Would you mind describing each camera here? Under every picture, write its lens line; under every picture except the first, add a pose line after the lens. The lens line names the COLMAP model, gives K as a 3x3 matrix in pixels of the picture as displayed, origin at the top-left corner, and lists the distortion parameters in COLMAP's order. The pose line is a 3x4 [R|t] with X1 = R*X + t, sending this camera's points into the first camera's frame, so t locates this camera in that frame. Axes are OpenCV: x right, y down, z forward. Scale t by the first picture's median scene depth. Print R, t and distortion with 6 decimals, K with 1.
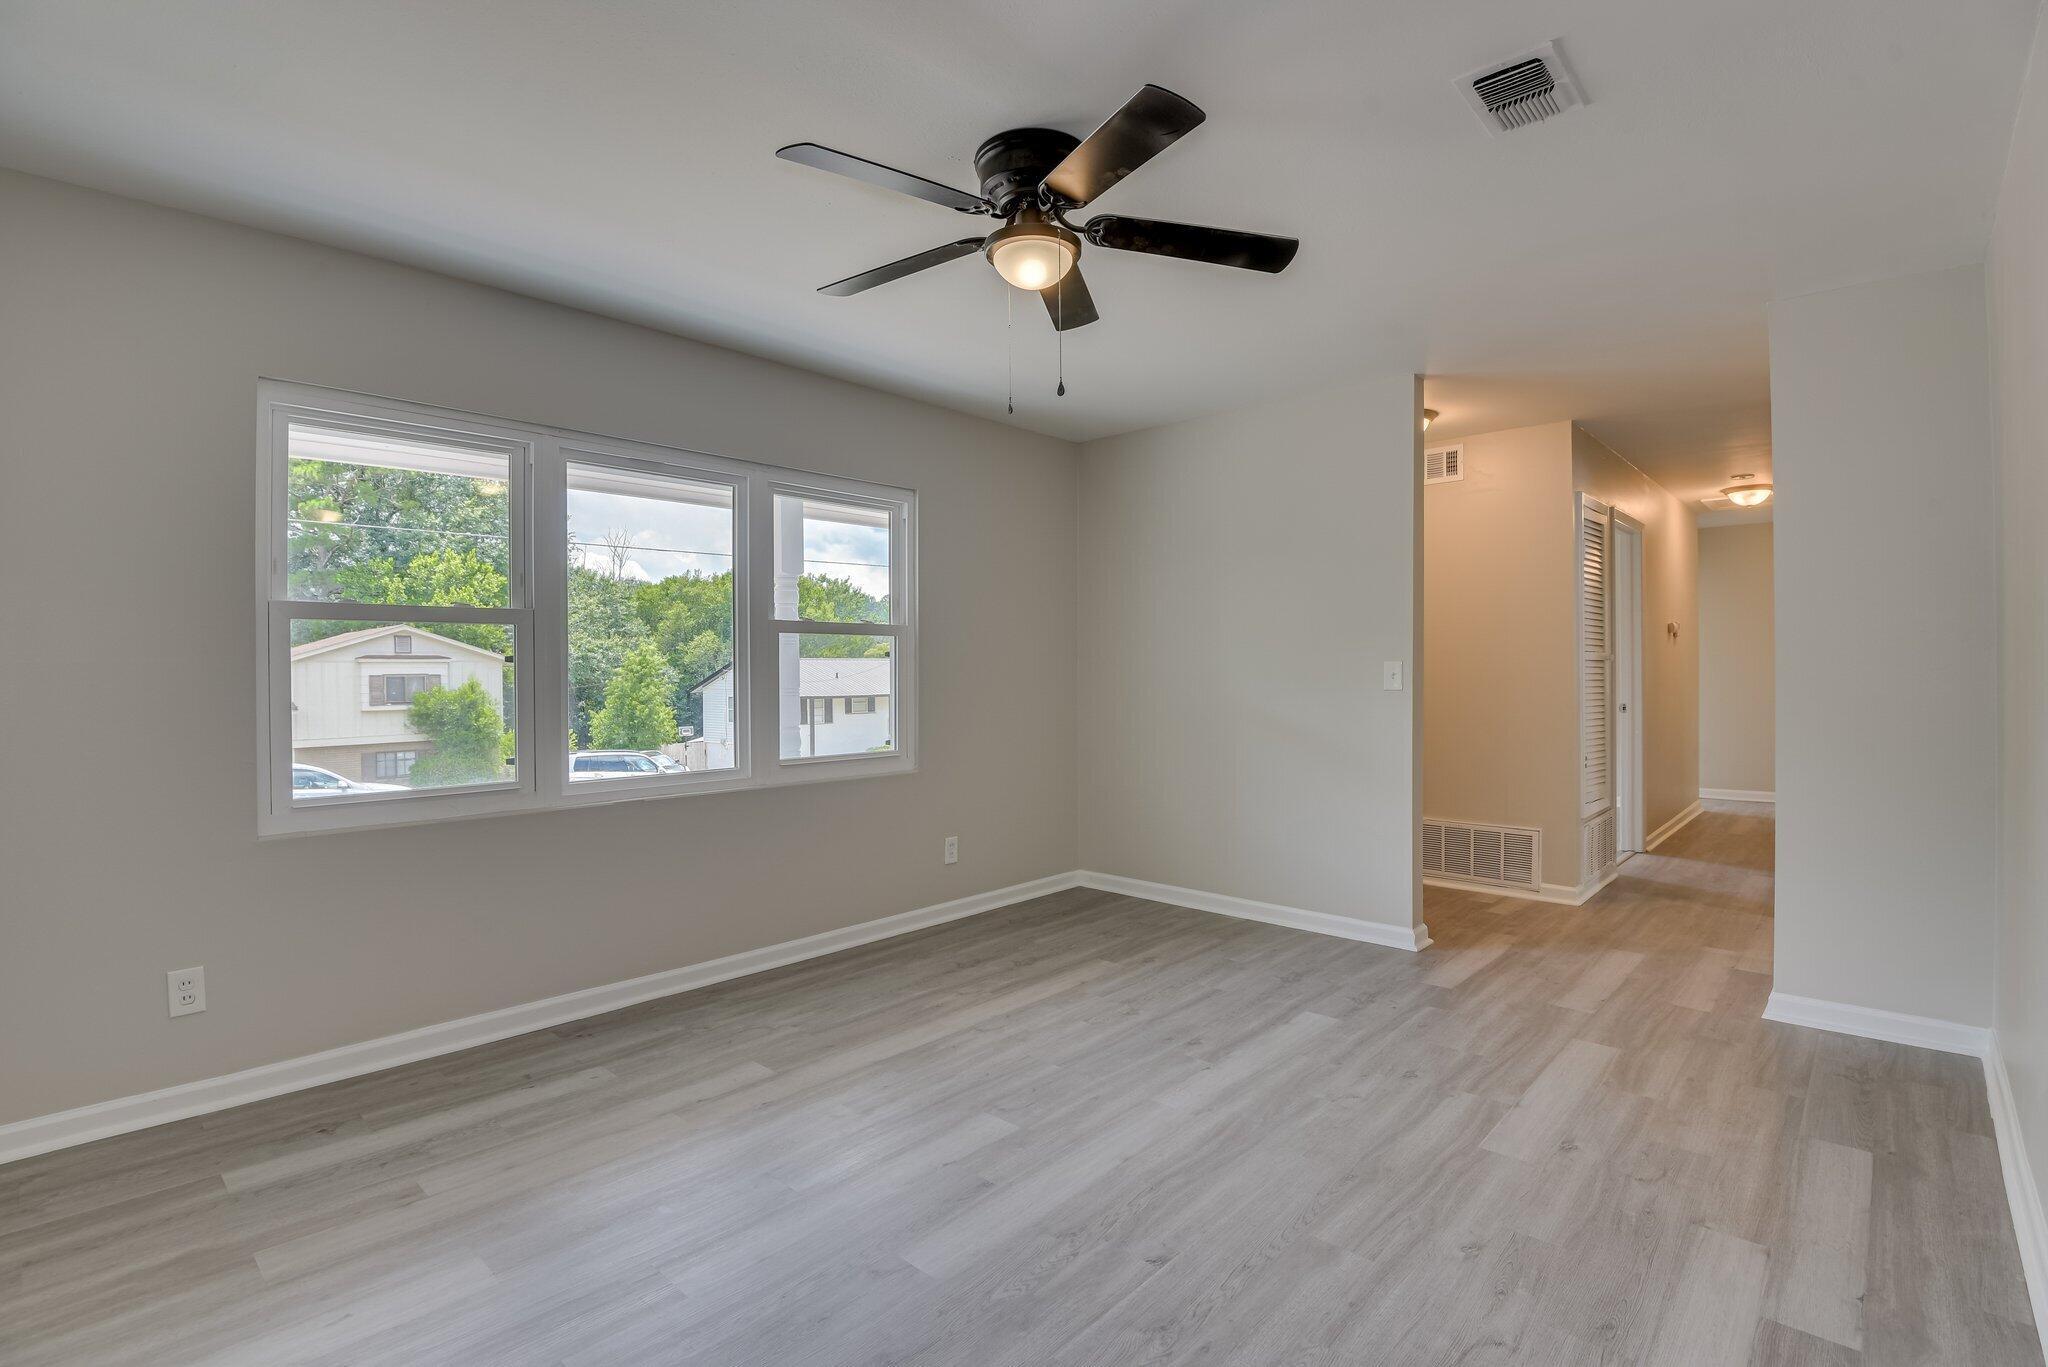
lens RADIAL K [[949.4, 0, 1028.6], [0, 949.4, 668.1], [0, 0, 1]] dist [-0.019829, -0.010930]
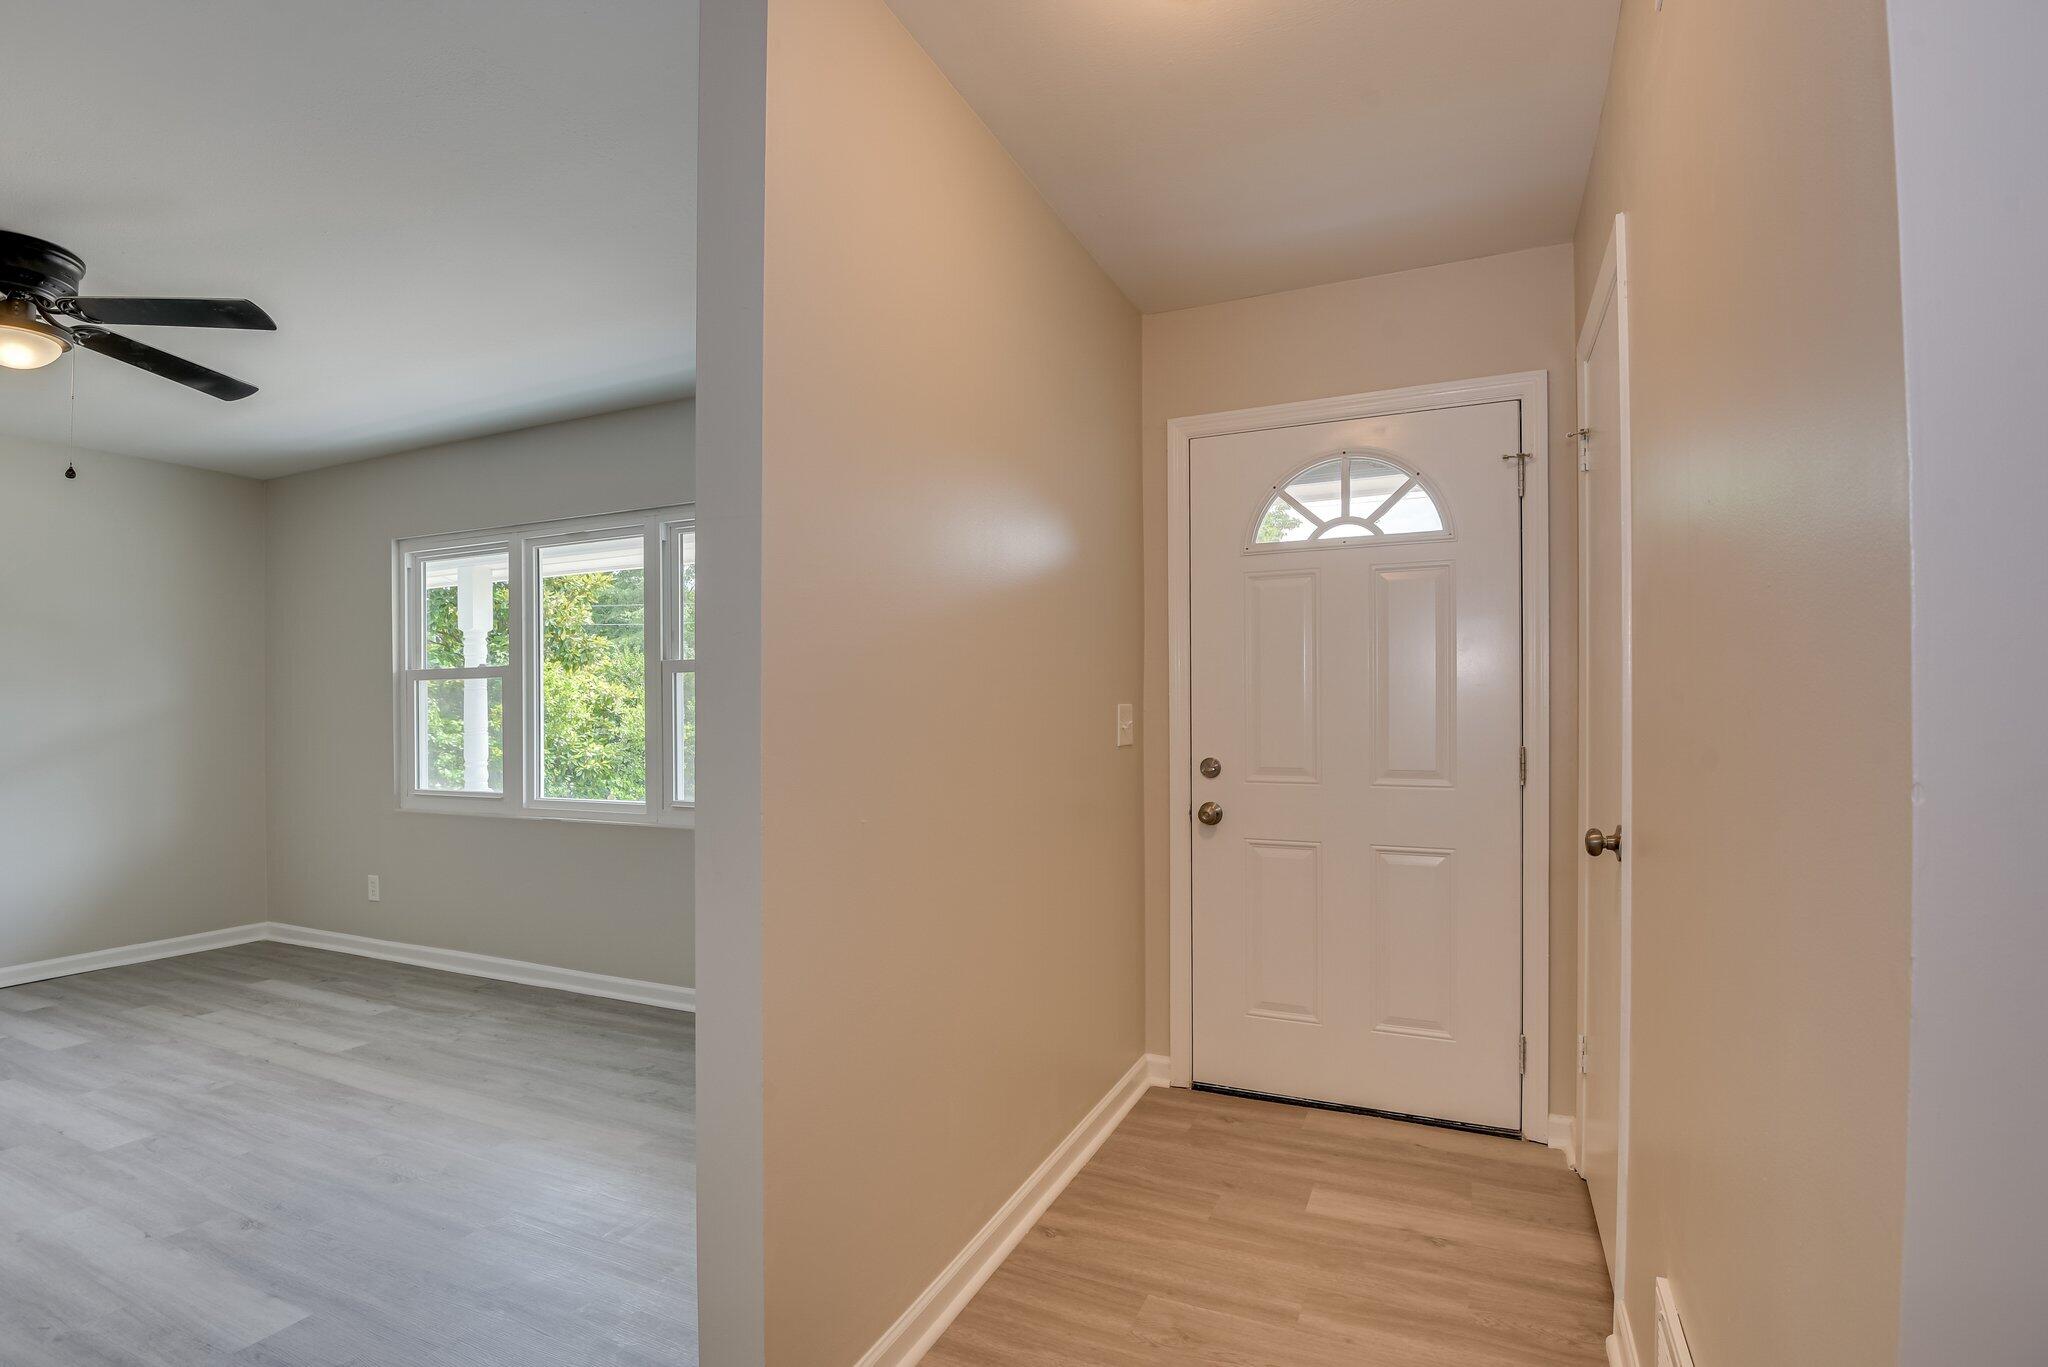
lens RADIAL K [[967.2, 0, 1039.9], [0, 967.2, 699.1], [0, 0, 1]] dist [-0.022727, -0.007323]
pose [[0.319847, -0.004319, -0.947459, 1.023654], [0.005683, 0.999980, -0.002640, -0.007193], [0.947452, -0.004540, 0.319865, 1.300739]]
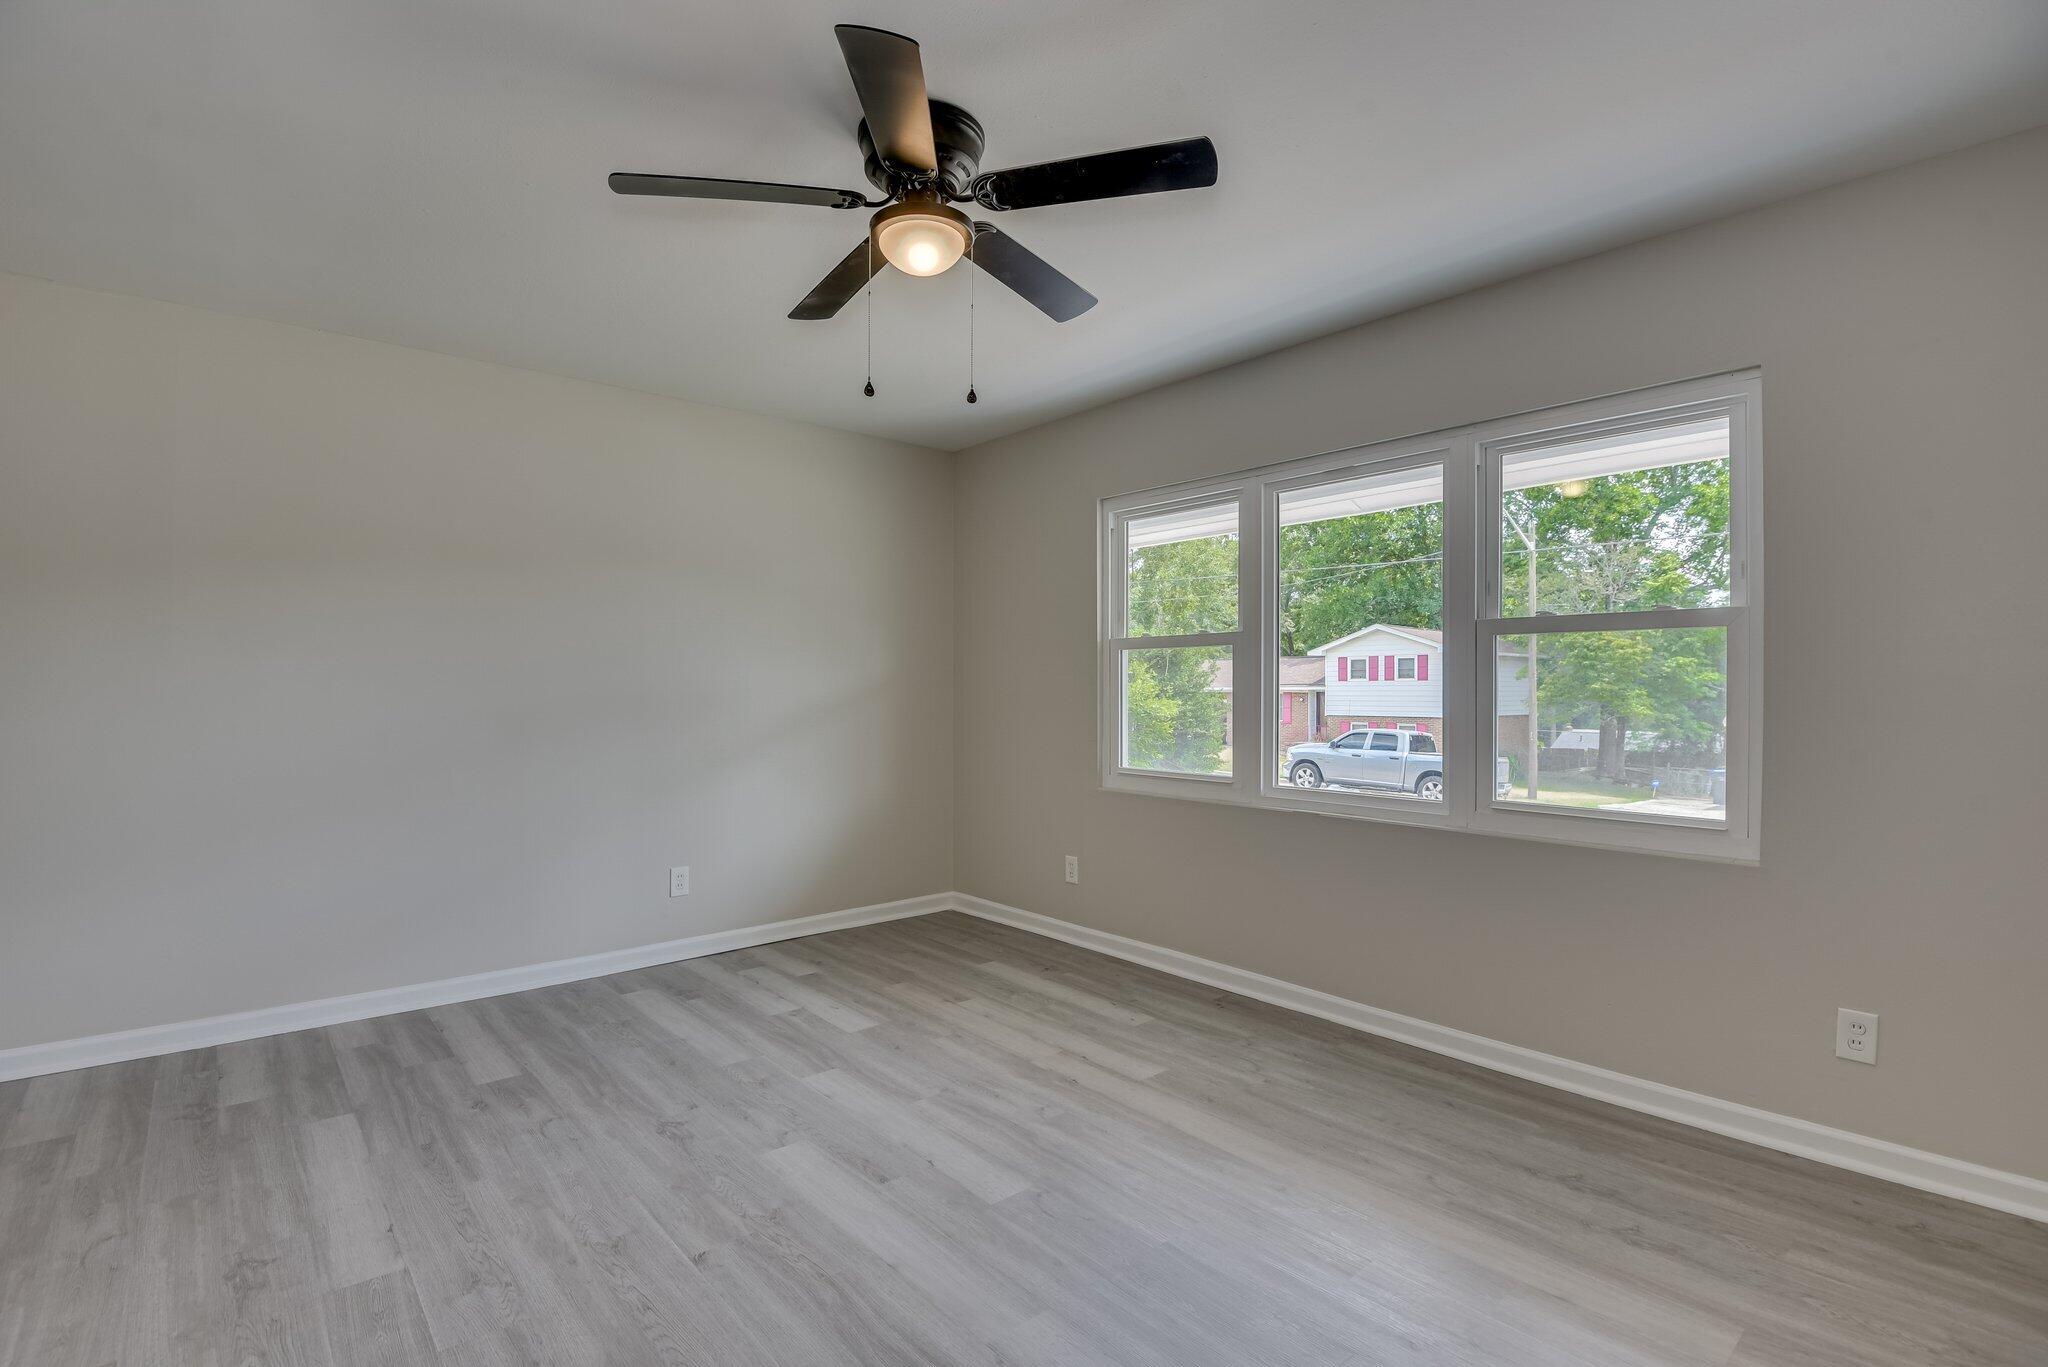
lens RADIAL K [[949.4, 0, 1038.5], [0, 949.4, 677.8], [0, 0, 1]] dist [-0.019829, -0.010930]
pose [[-0.105185, -0.000924, -0.994452, 0.675821], [0.002127, 0.999997, -0.001154, -0.004019], [0.994450, -0.002237, -0.105182, 0.889396]]
